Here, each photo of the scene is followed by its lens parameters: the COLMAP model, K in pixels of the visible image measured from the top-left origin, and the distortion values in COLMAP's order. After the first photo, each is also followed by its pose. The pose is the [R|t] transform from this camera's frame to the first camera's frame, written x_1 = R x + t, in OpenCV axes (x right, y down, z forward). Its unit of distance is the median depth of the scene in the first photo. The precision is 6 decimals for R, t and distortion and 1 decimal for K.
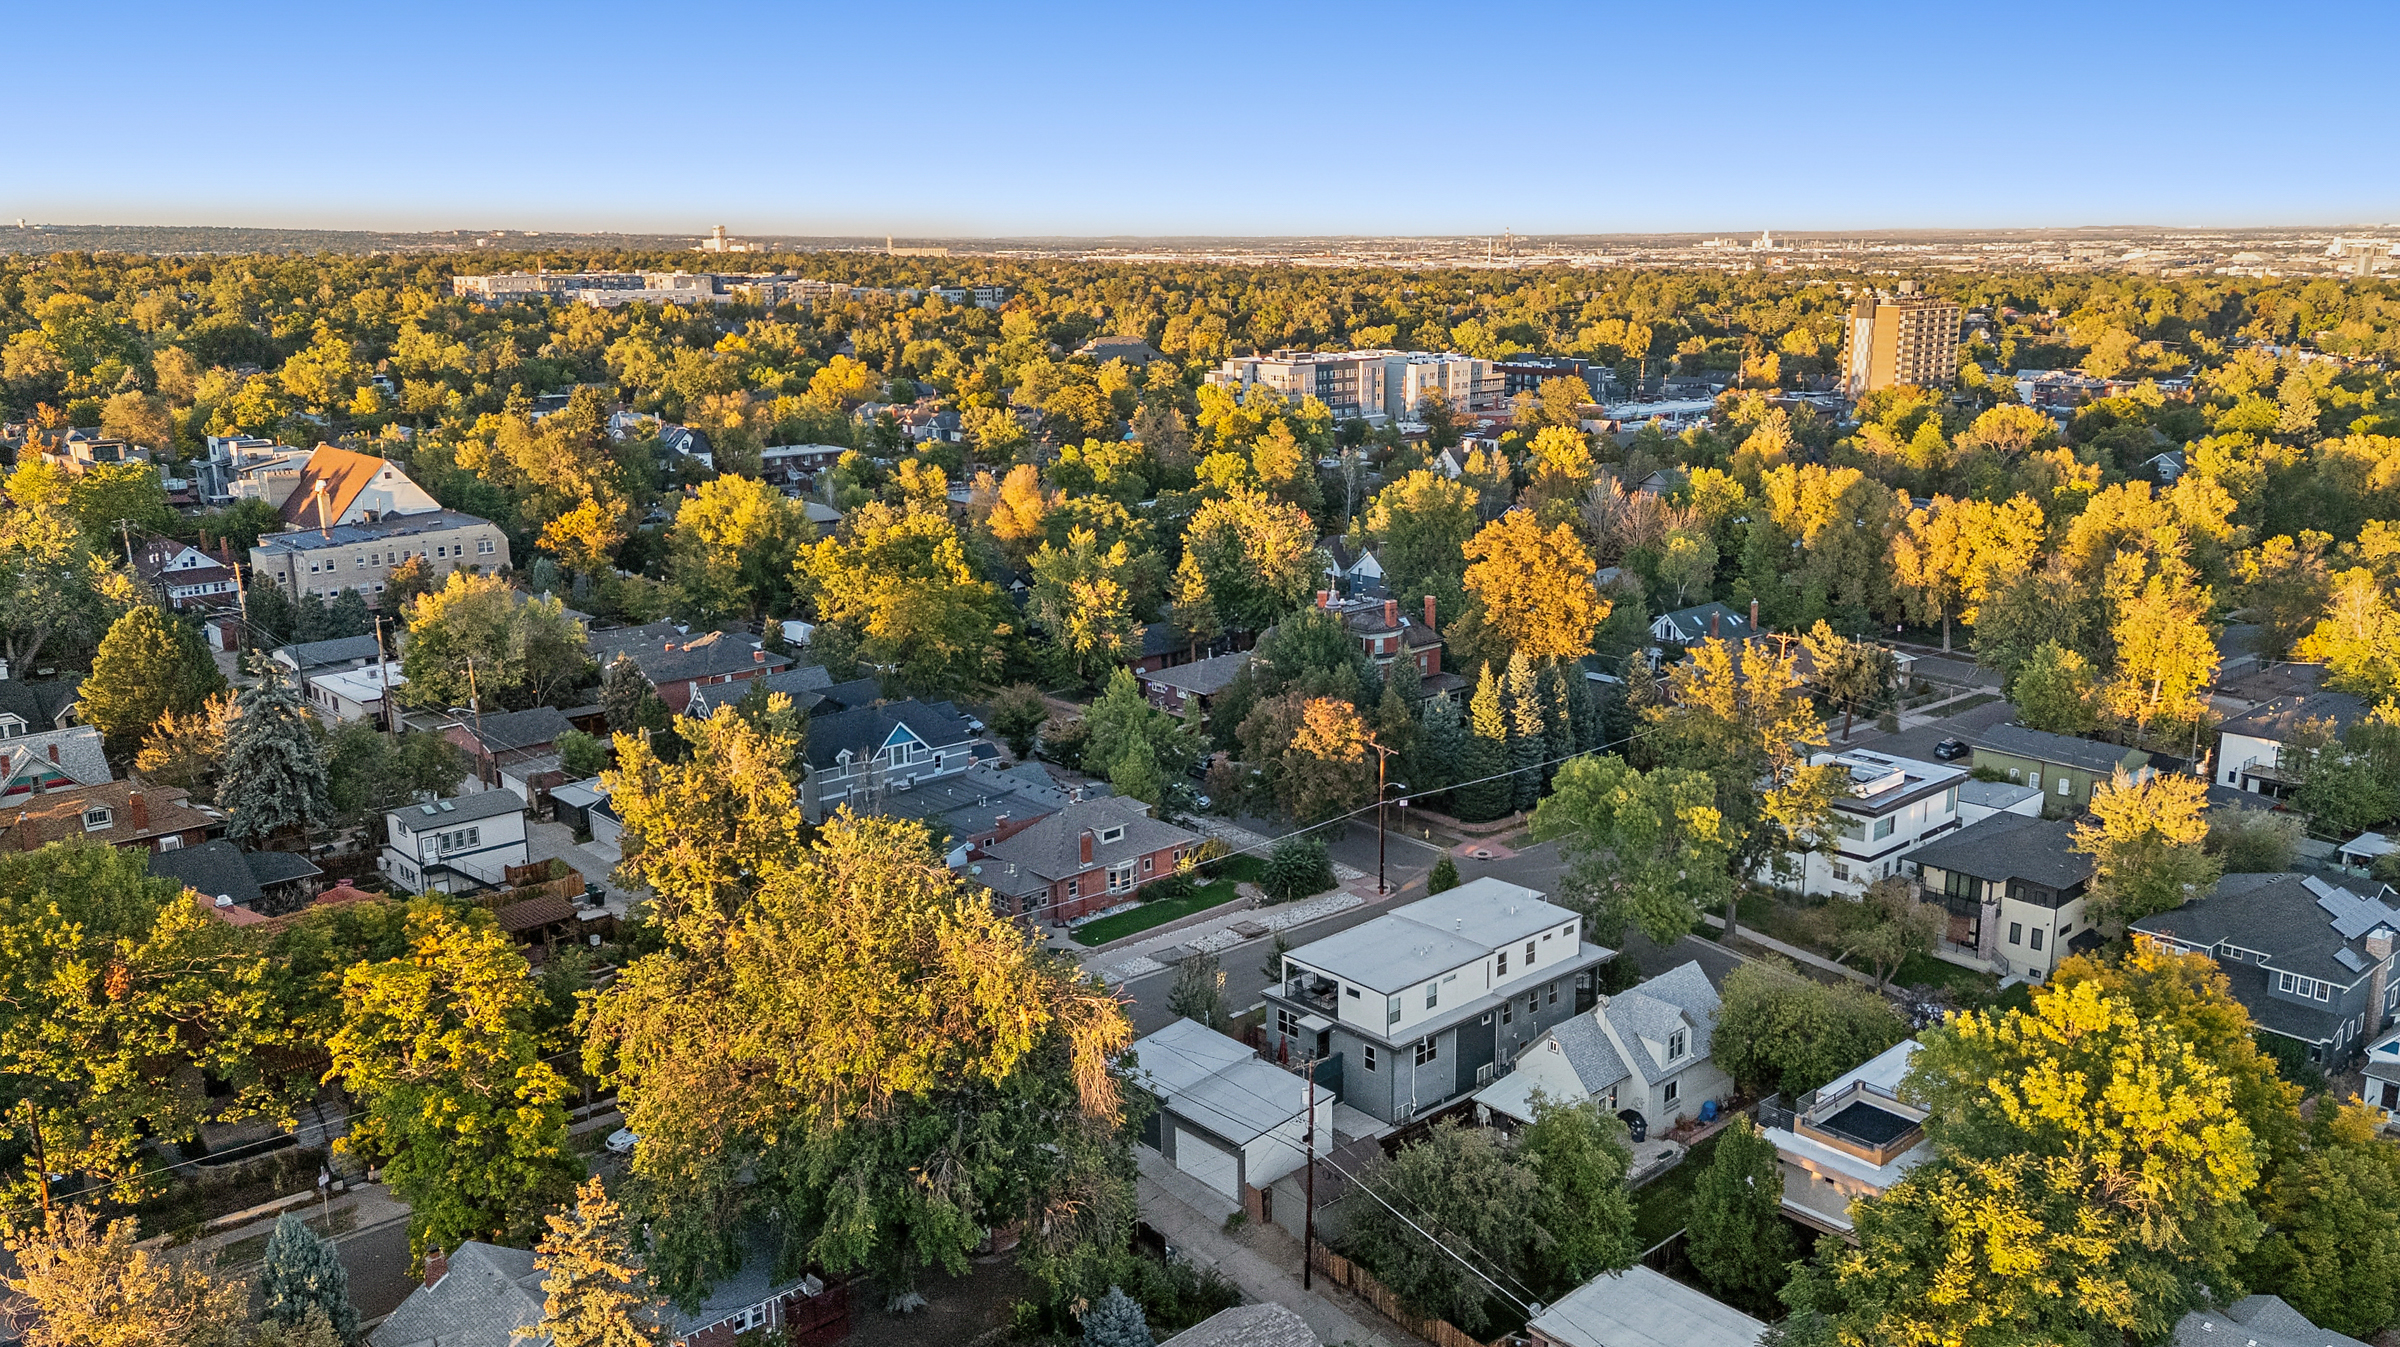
lens RADIAL K [[1735.6, 0, 1200.0], [0, 1735.6, 673.5], [0, 0, 1]] dist [0.050469, -0.002242]
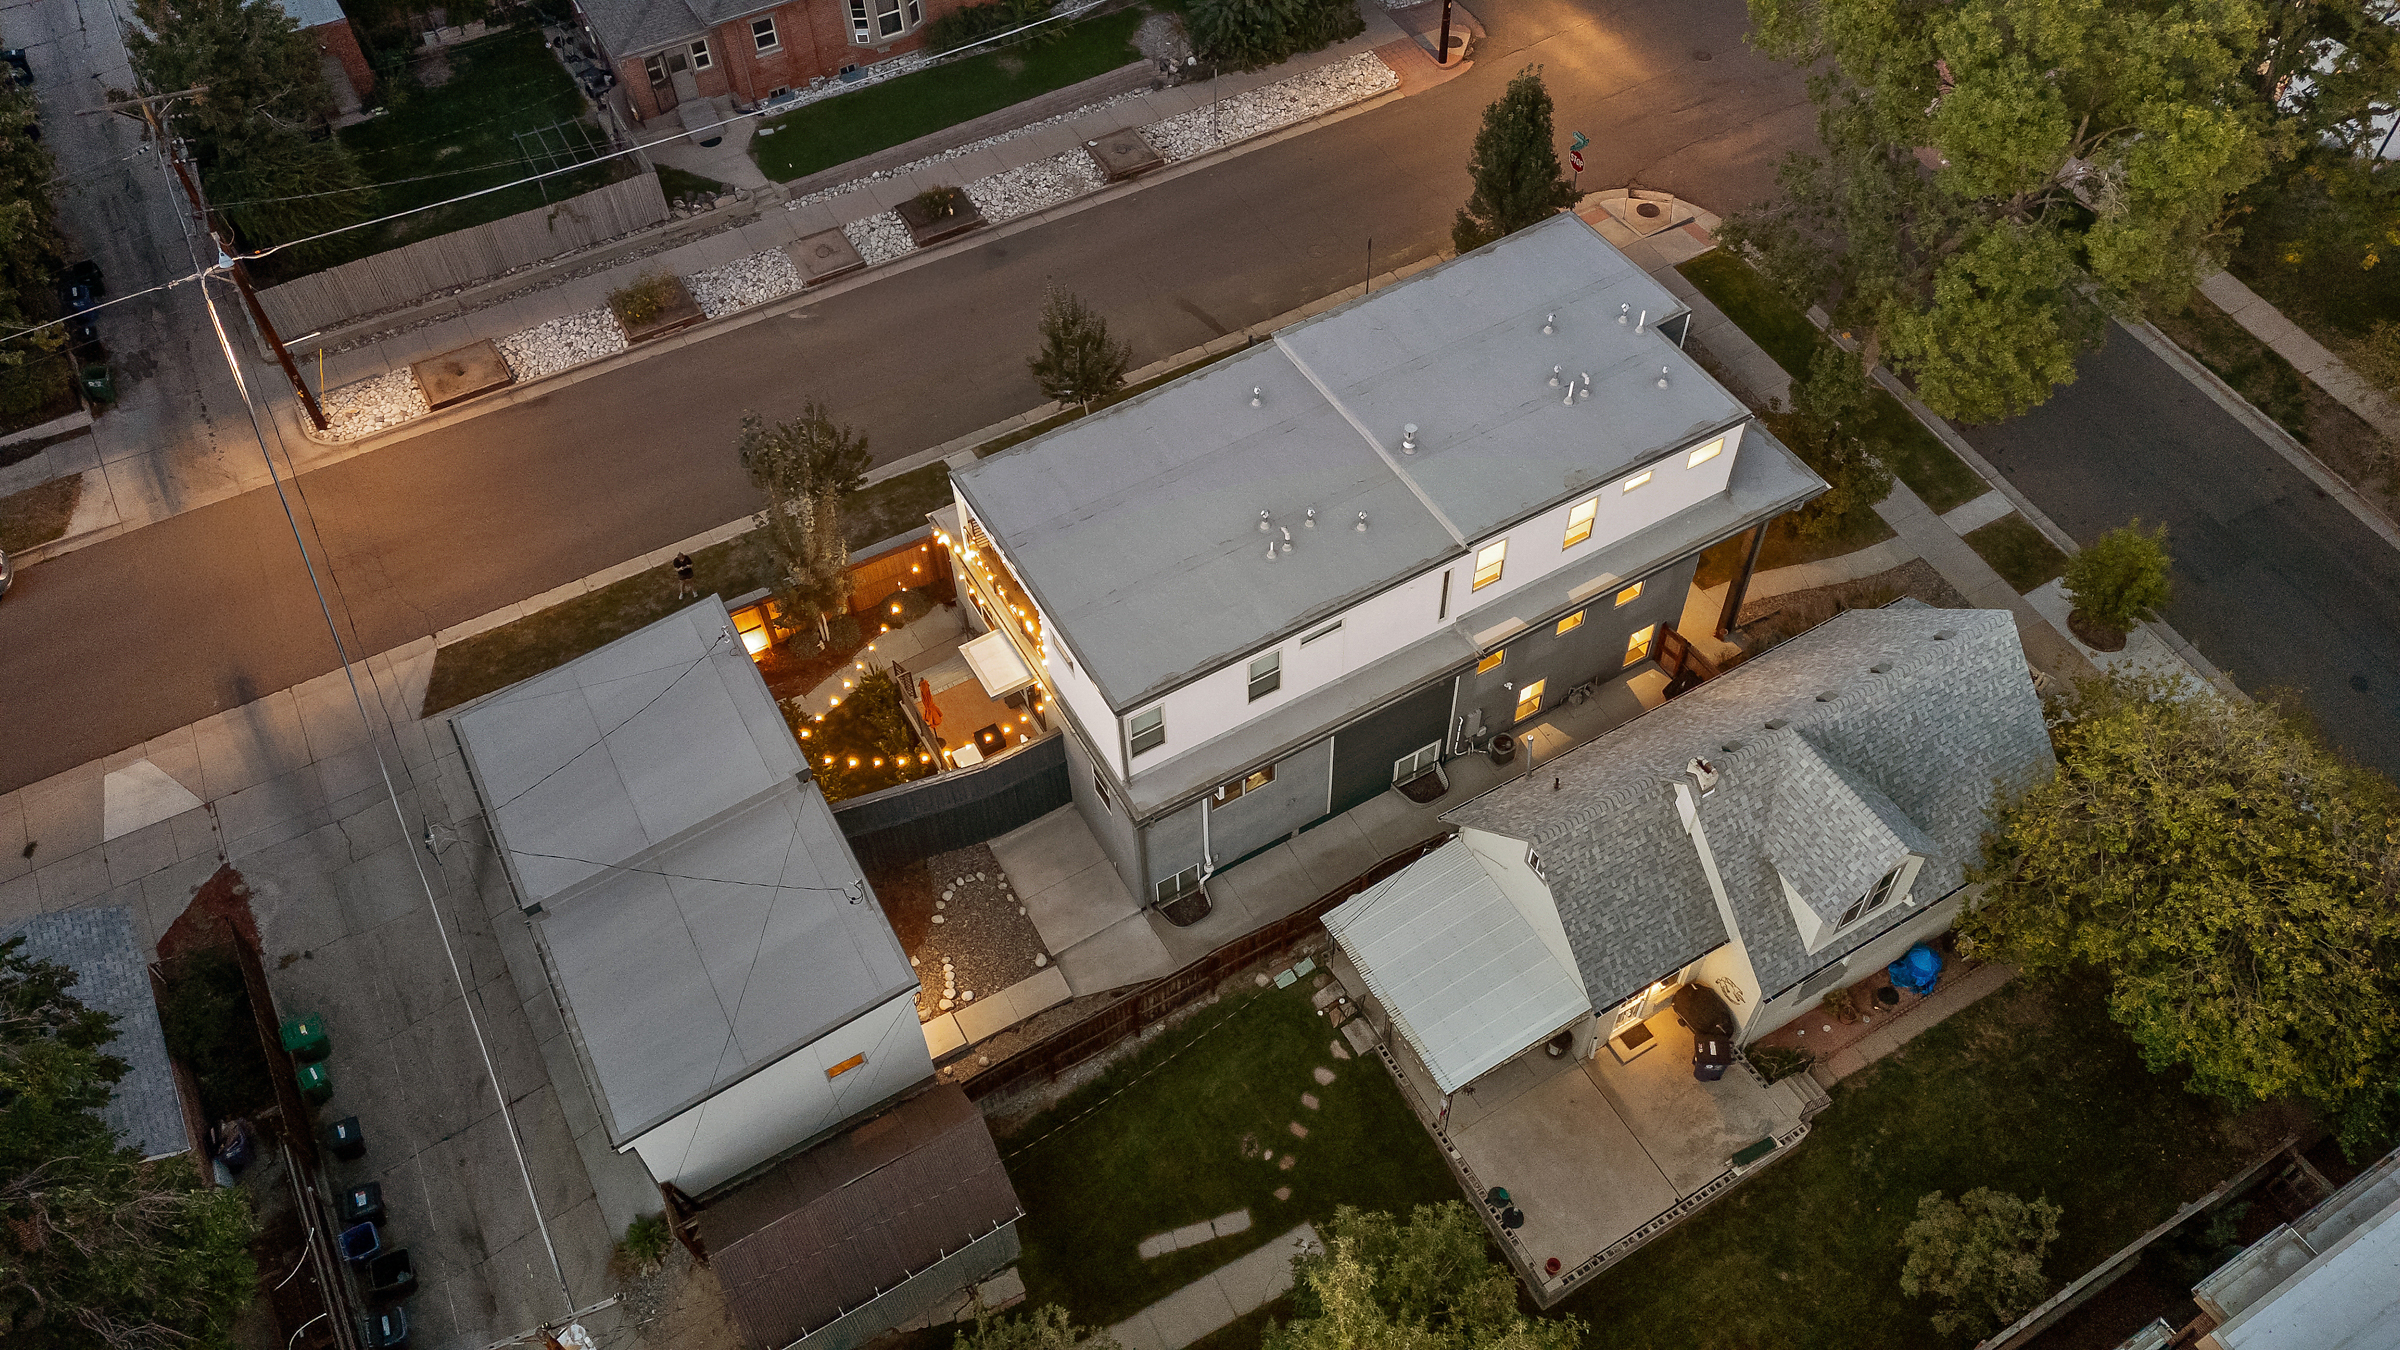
lens RADIAL K [[1735.6, 0, 1200.0], [0, 1735.6, 675.0], [0, 0, 1]] dist [0.050469, -0.002242]
pose [[0.983714, 0.144338, -0.107114, 0.124321], [-0.046325, 0.779400, 0.624812, -0.048099], [0.173669, -0.609674, 0.773393, 0.532147]]
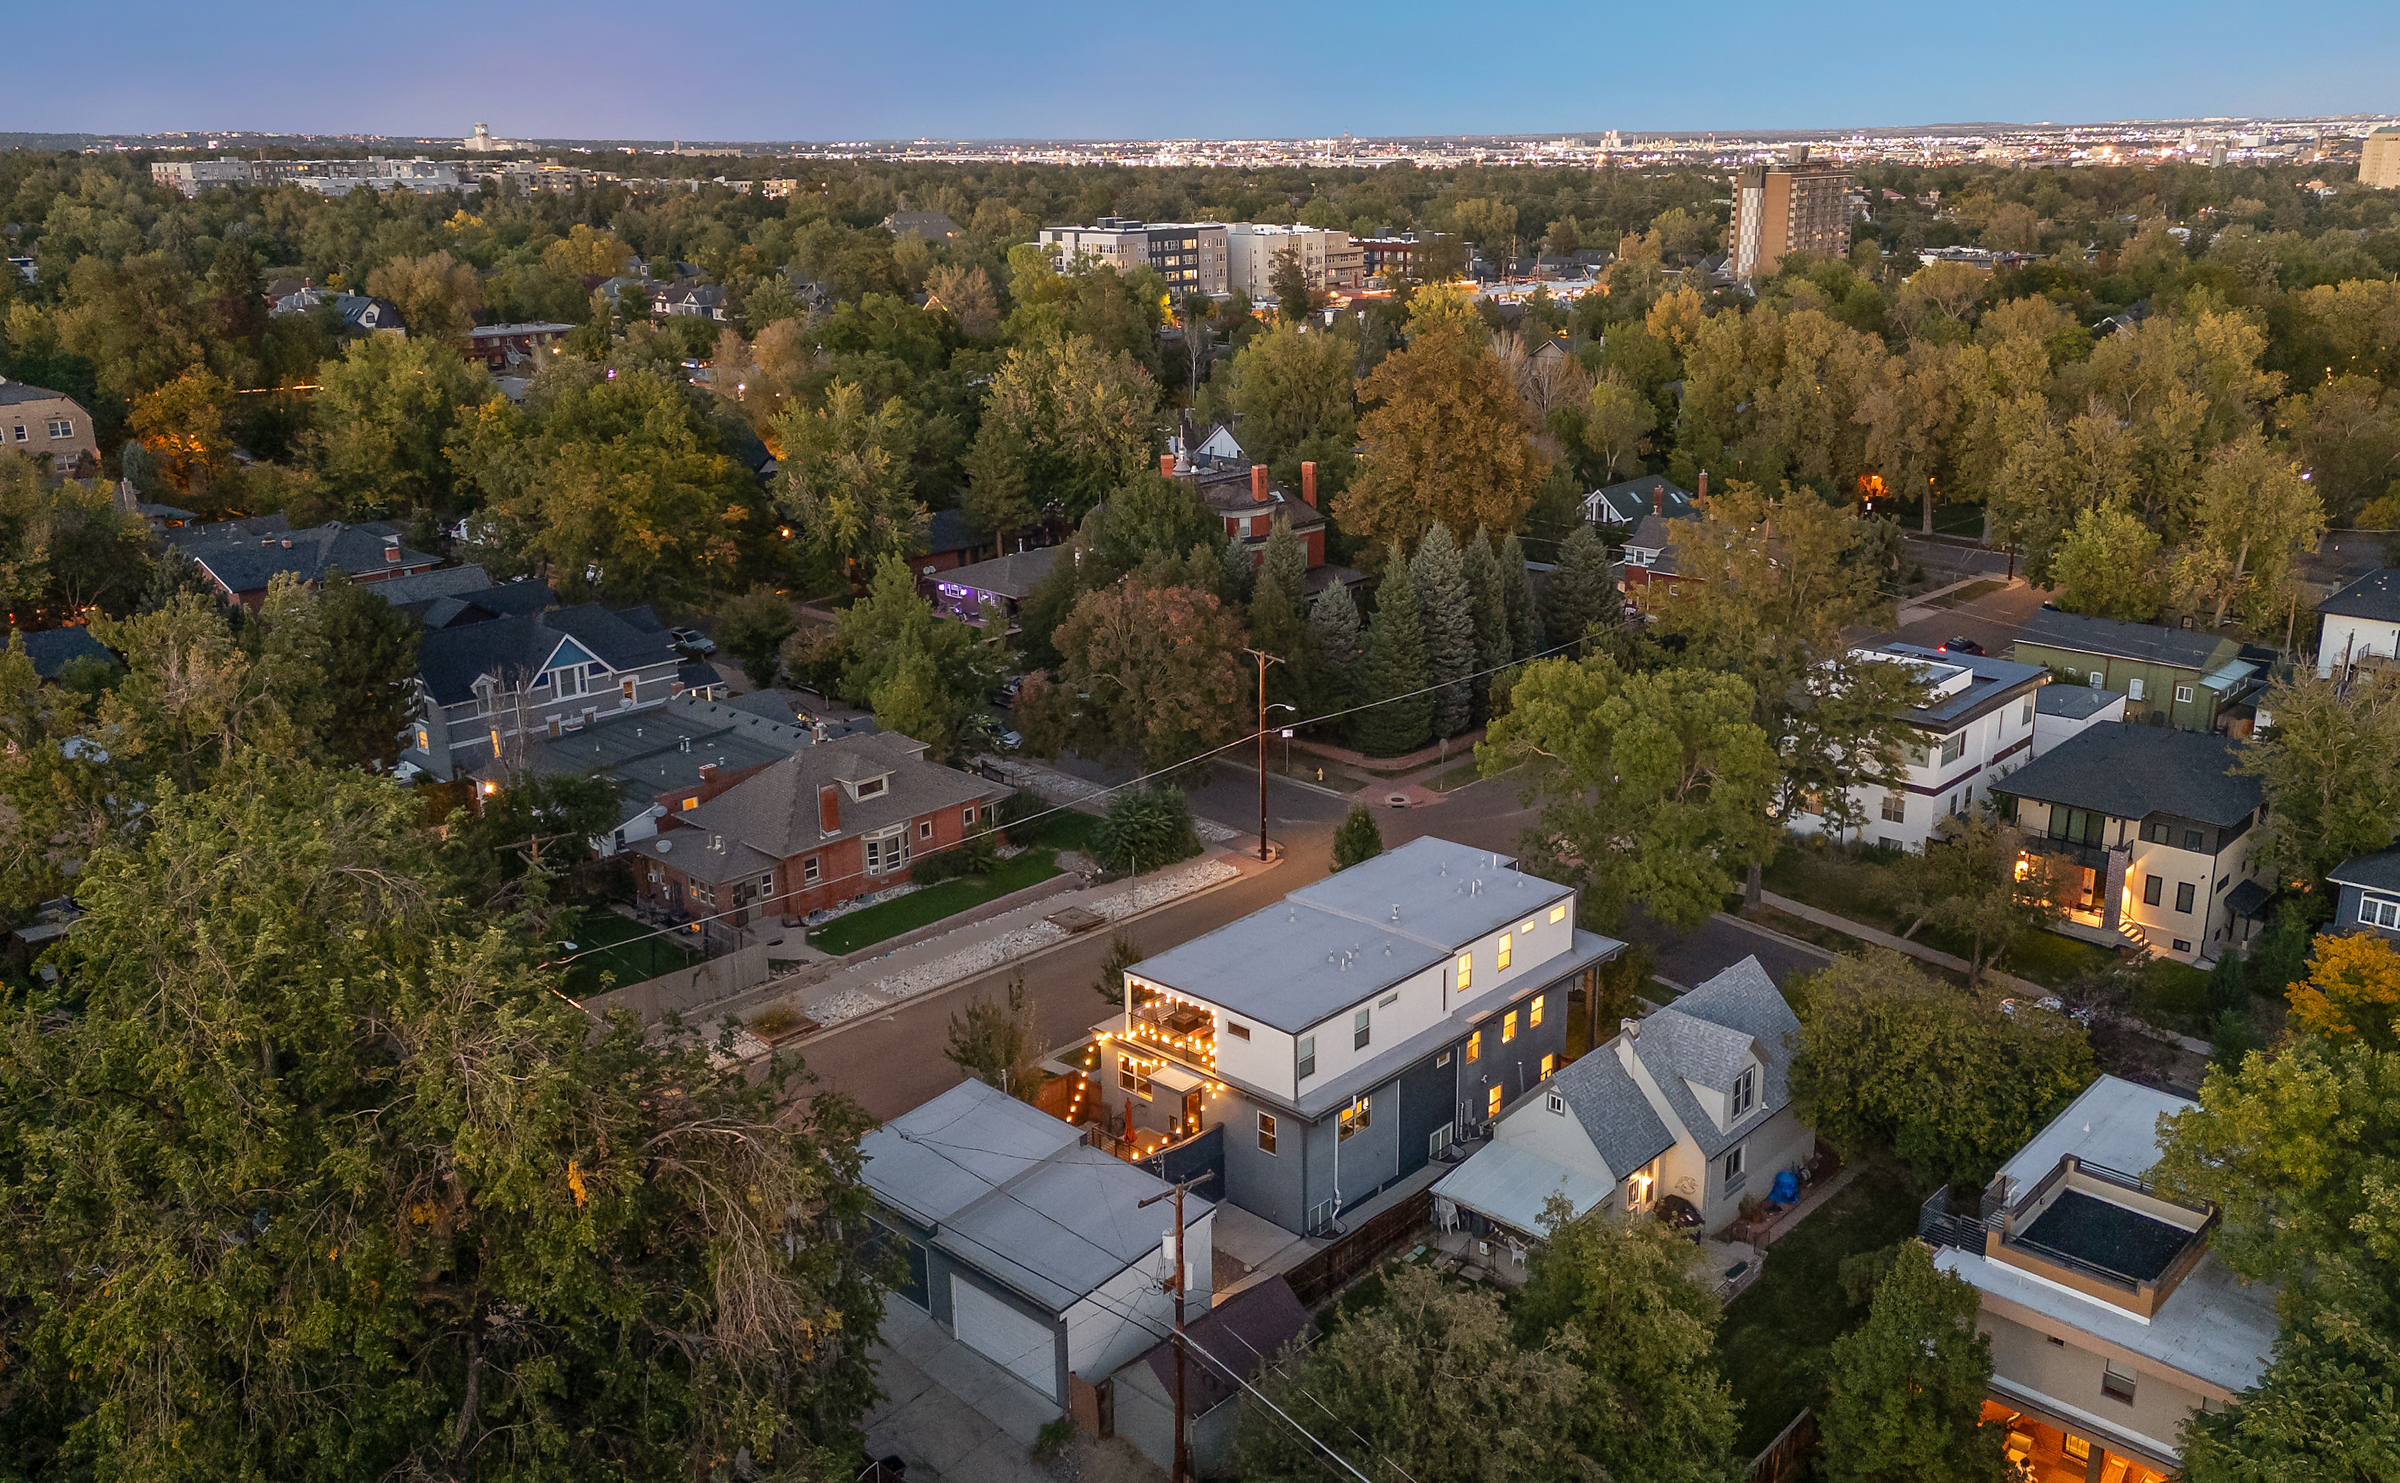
lens RADIAL K [[1852.9, 0, 1284.3], [0, 1852.9, 801.9], [0, 0, 1]] dist [0.084772, -0.001790]
pose [[0.990733, -0.028673, 0.132761, 0.013642], [0.014408, 0.994135, 0.107185, 0.022794], [-0.135056, -0.104279, 0.985335, 0.265086]]
